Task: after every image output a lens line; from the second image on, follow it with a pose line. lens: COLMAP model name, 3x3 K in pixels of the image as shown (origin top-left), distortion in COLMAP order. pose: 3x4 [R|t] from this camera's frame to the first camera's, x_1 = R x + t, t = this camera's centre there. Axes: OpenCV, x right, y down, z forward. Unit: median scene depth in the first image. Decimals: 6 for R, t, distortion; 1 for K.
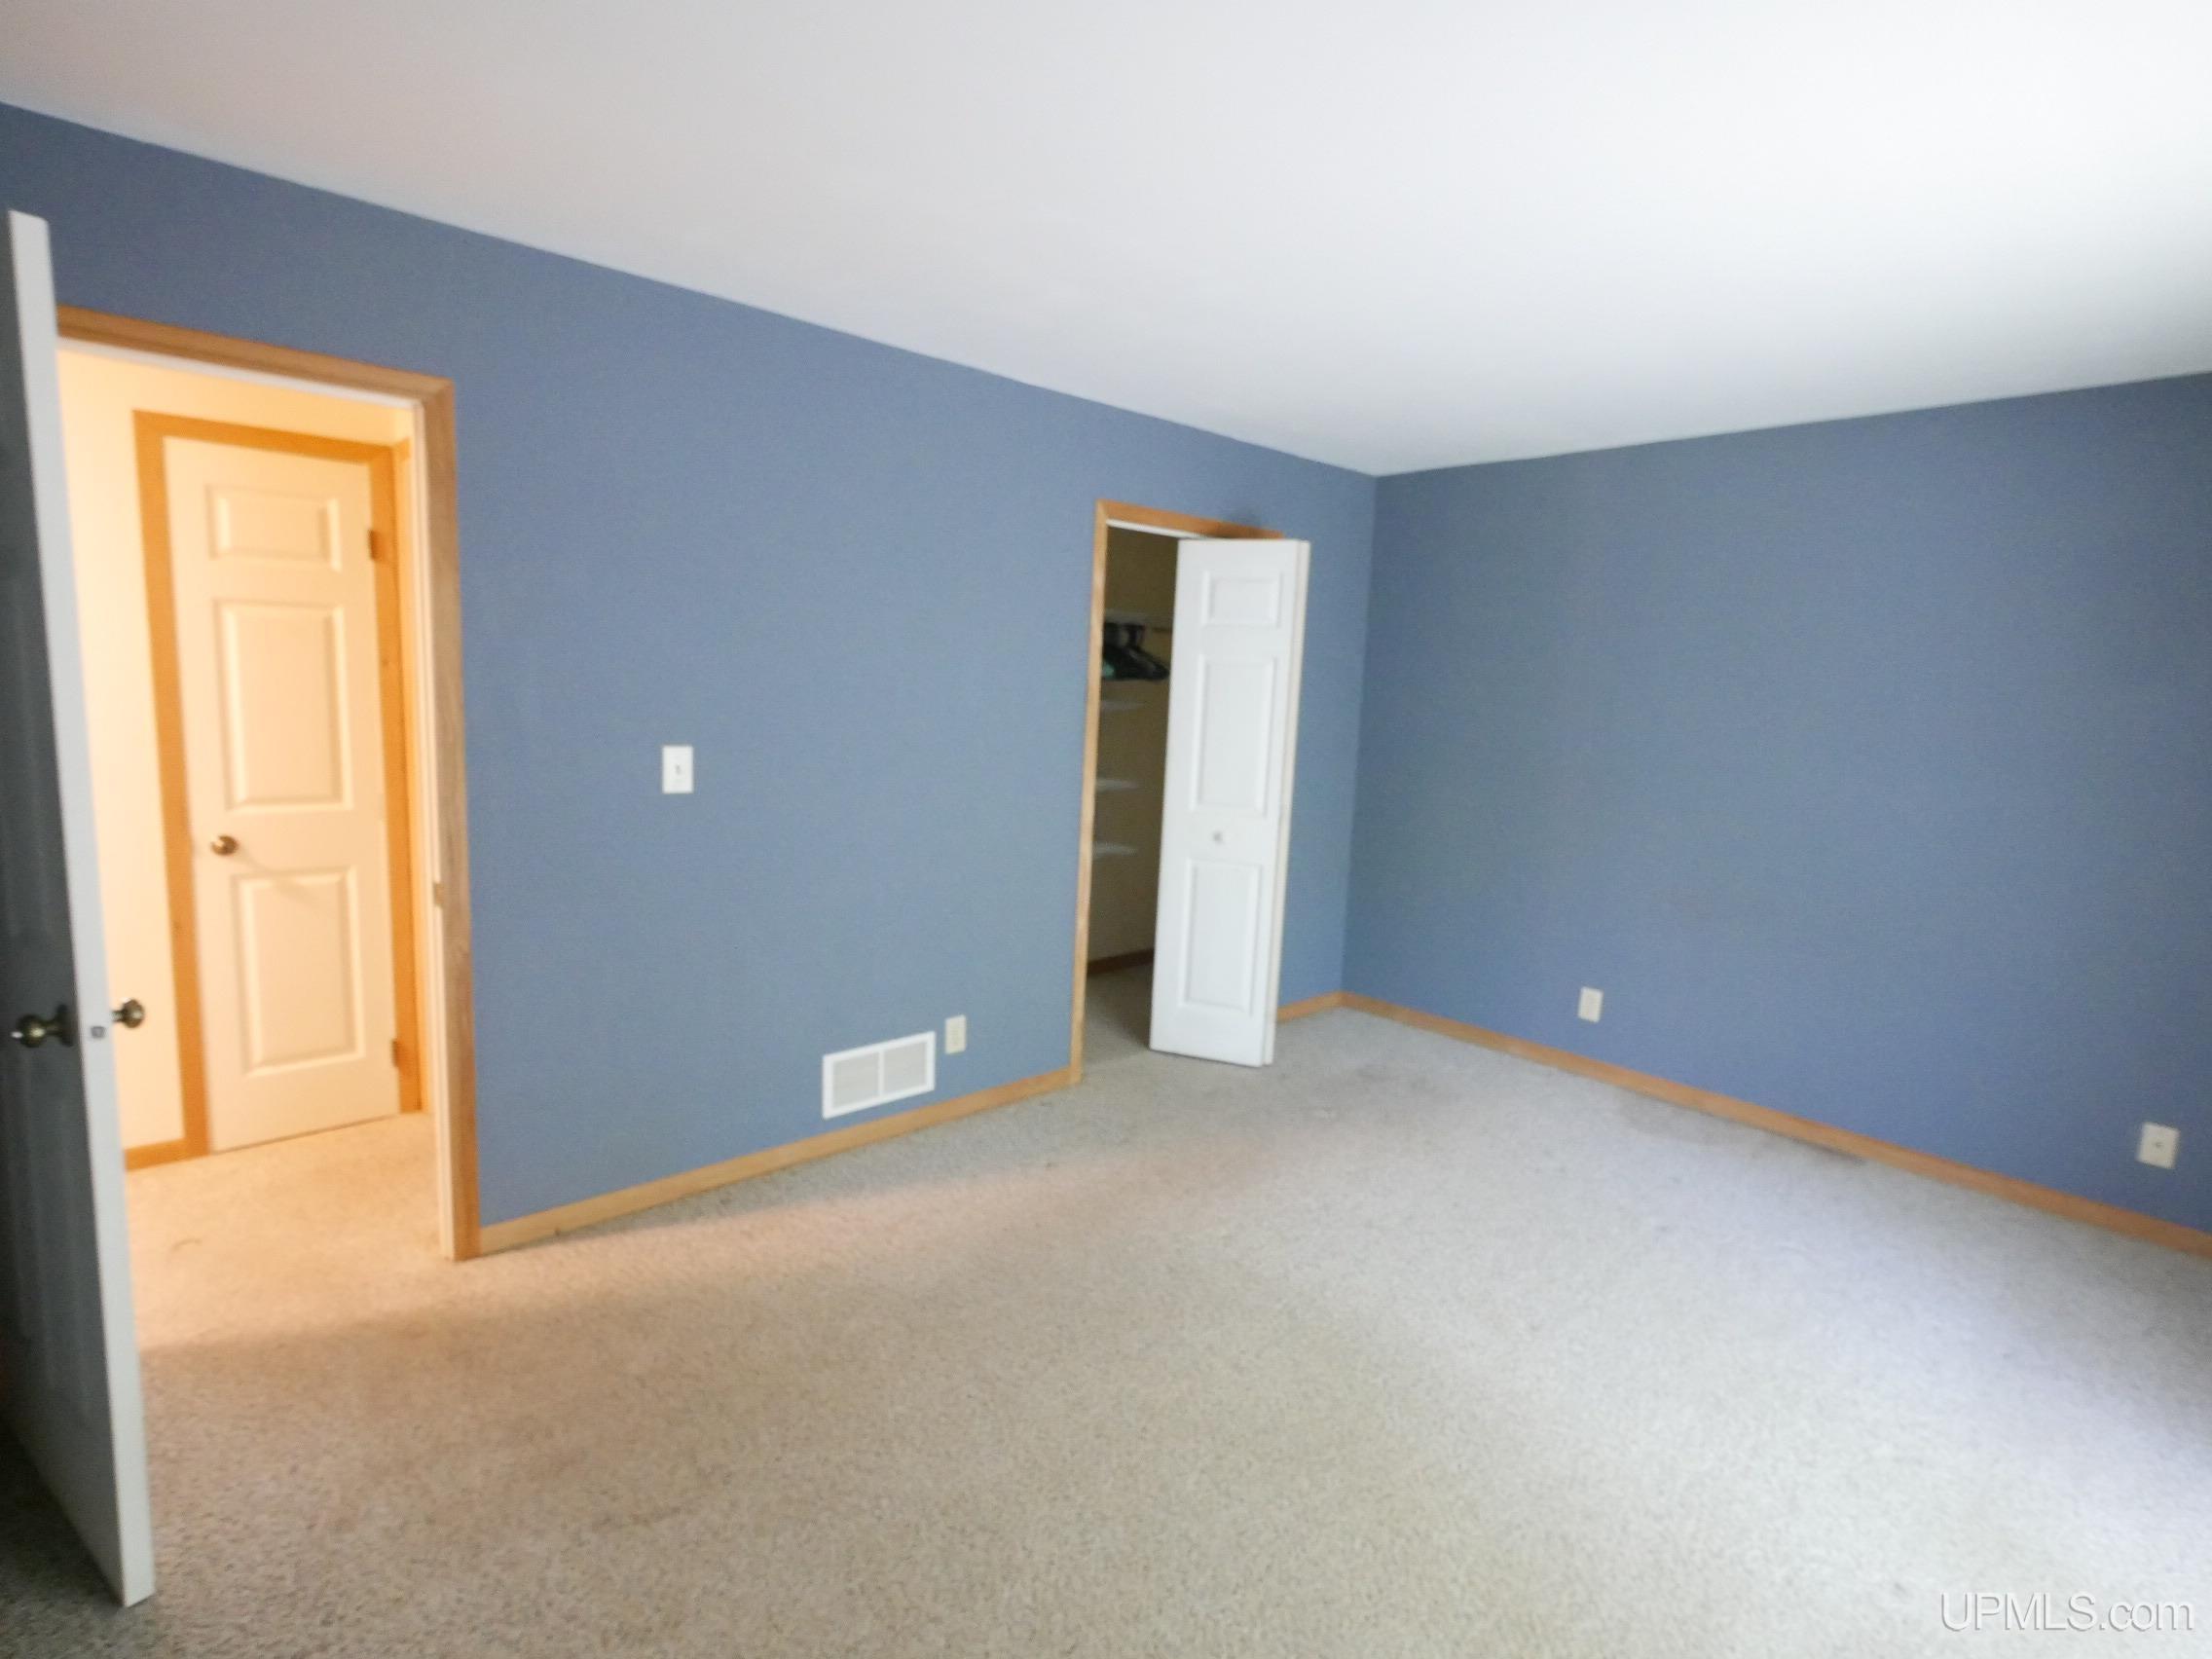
lens RADIAL K [[1093.1, 0, 1101.1], [0, 1093.1, 824.3], [0, 0, 1]] dist [0.001130, -0.001611]
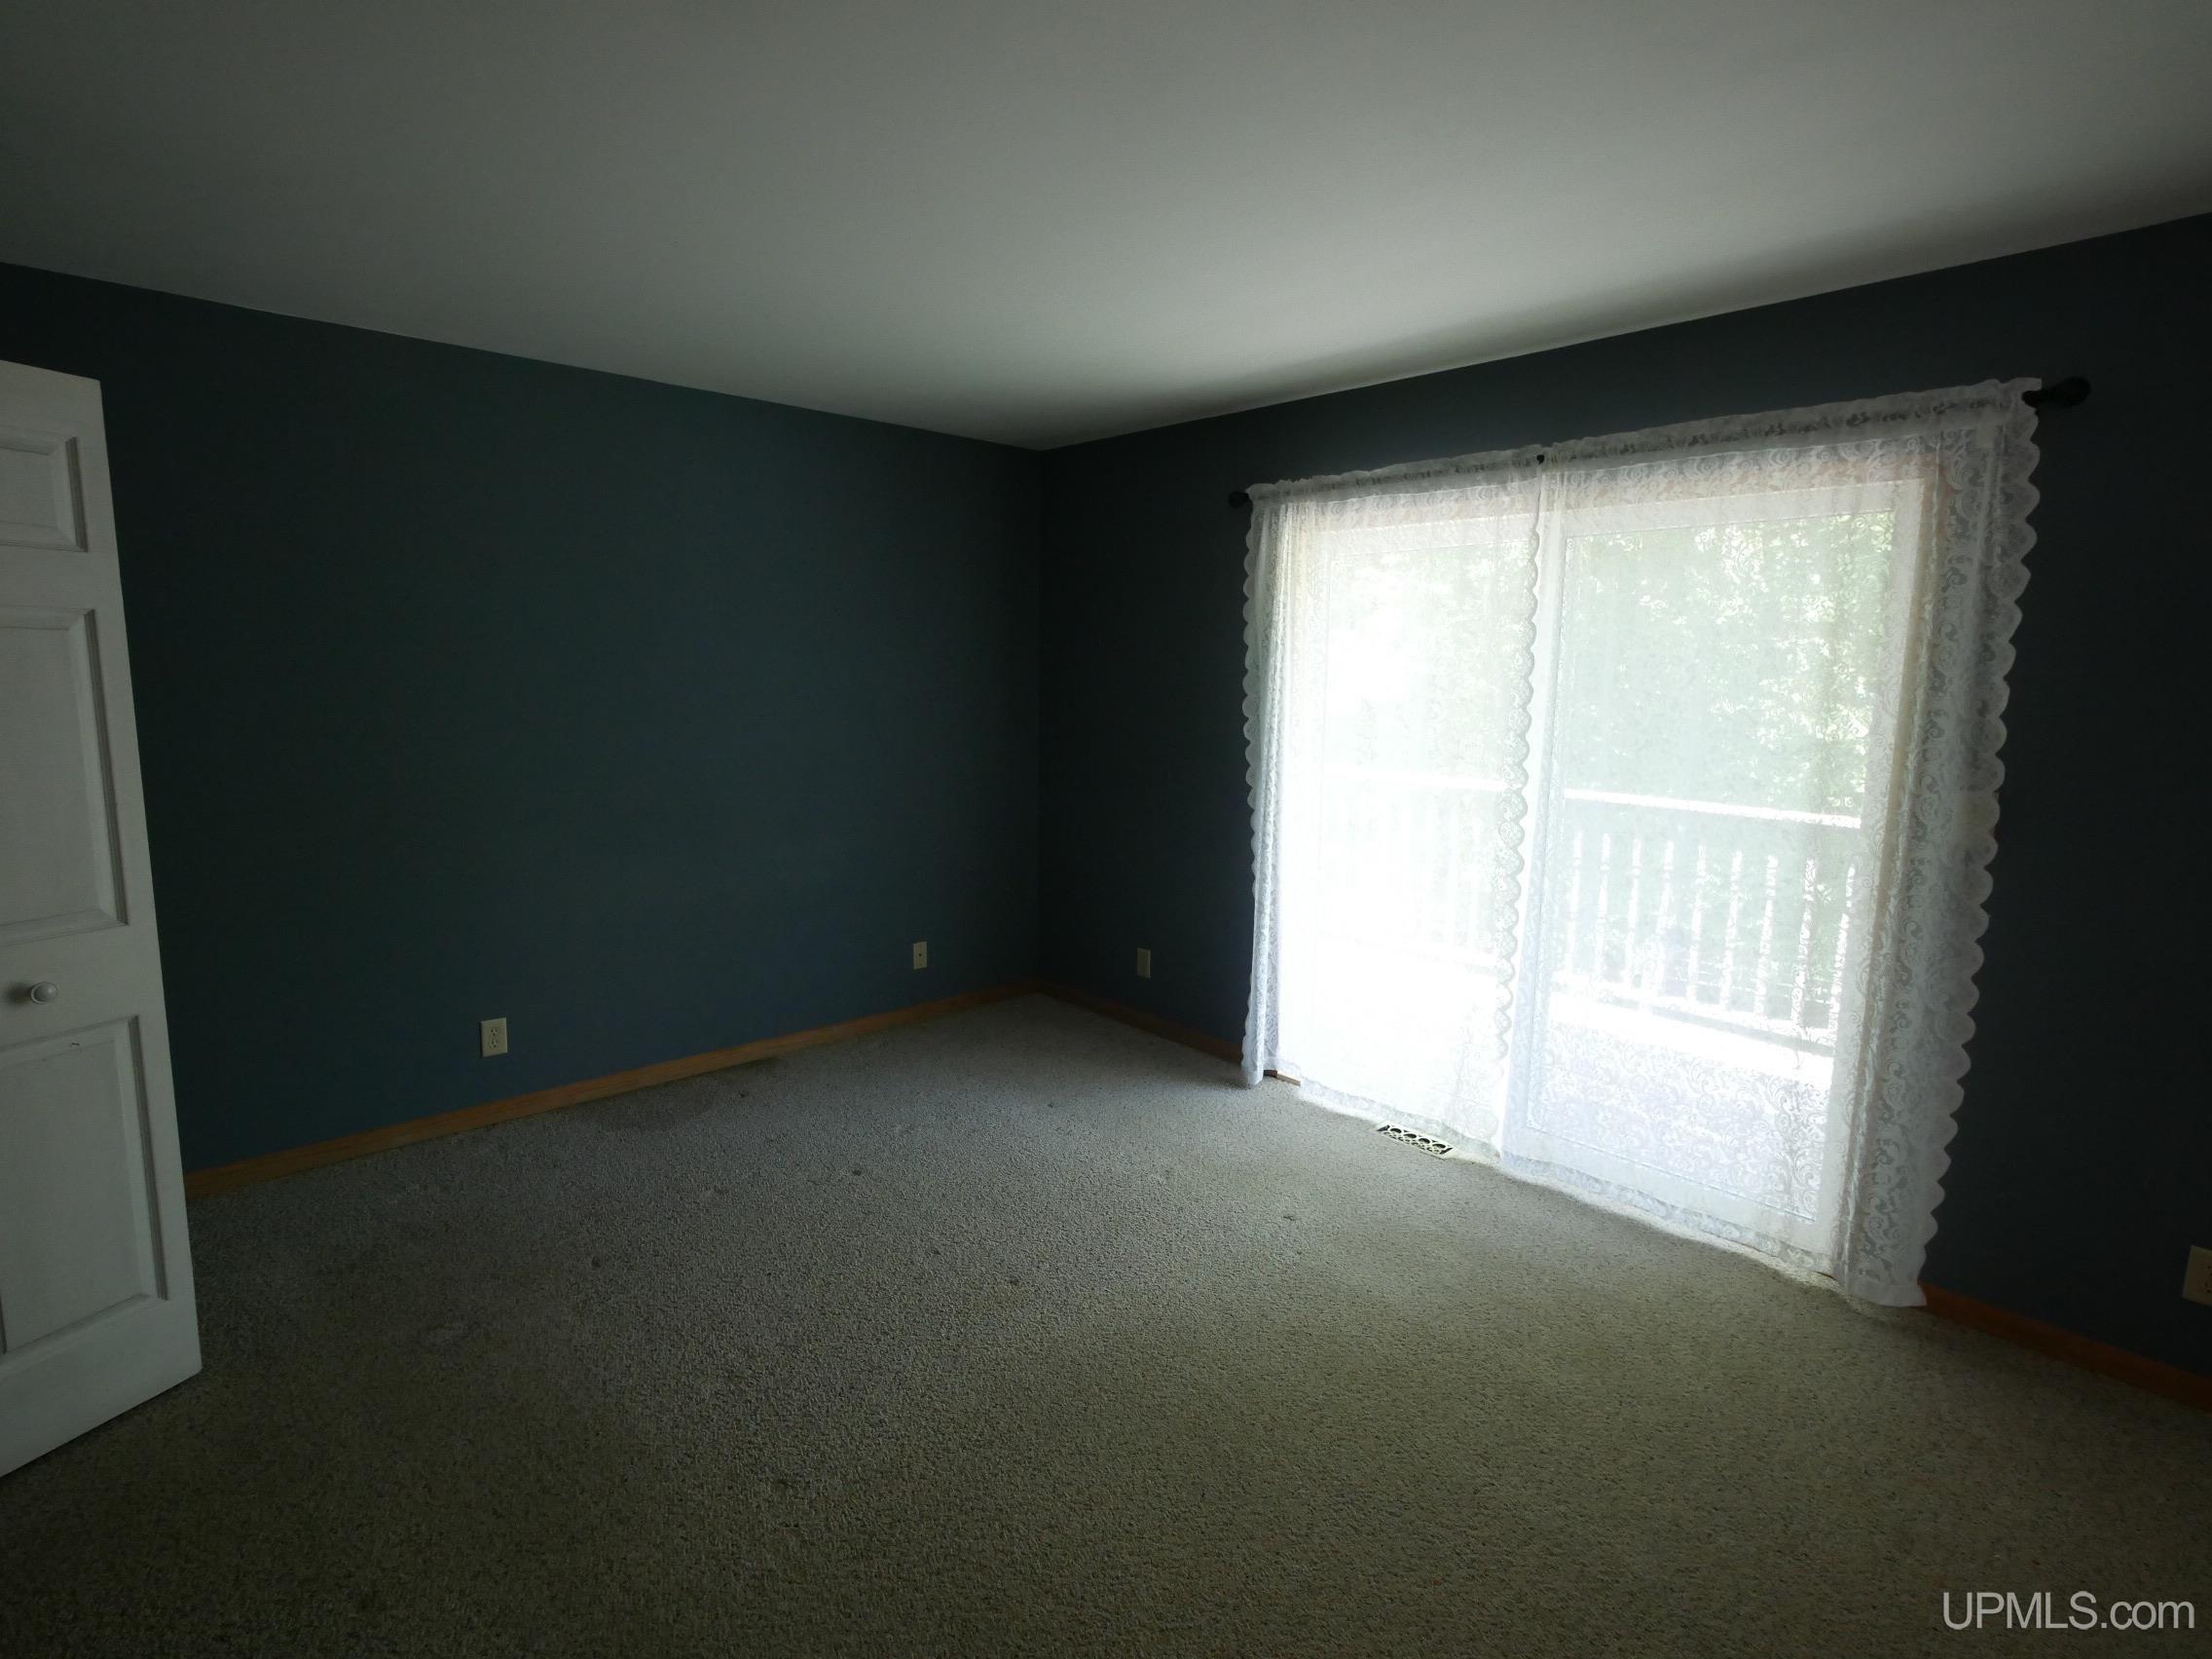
lens RADIAL K [[1093.1, 0, 1101.1], [0, 1093.1, 824.3], [0, 0, 1]] dist [0.001130, -0.001611]
pose [[0.003610, -0.184357, 0.982853, -0.360202], [0.118043, 0.976066, 0.182650, -0.095691], [-0.993002, 0.115360, 0.025286, 0.549562]]
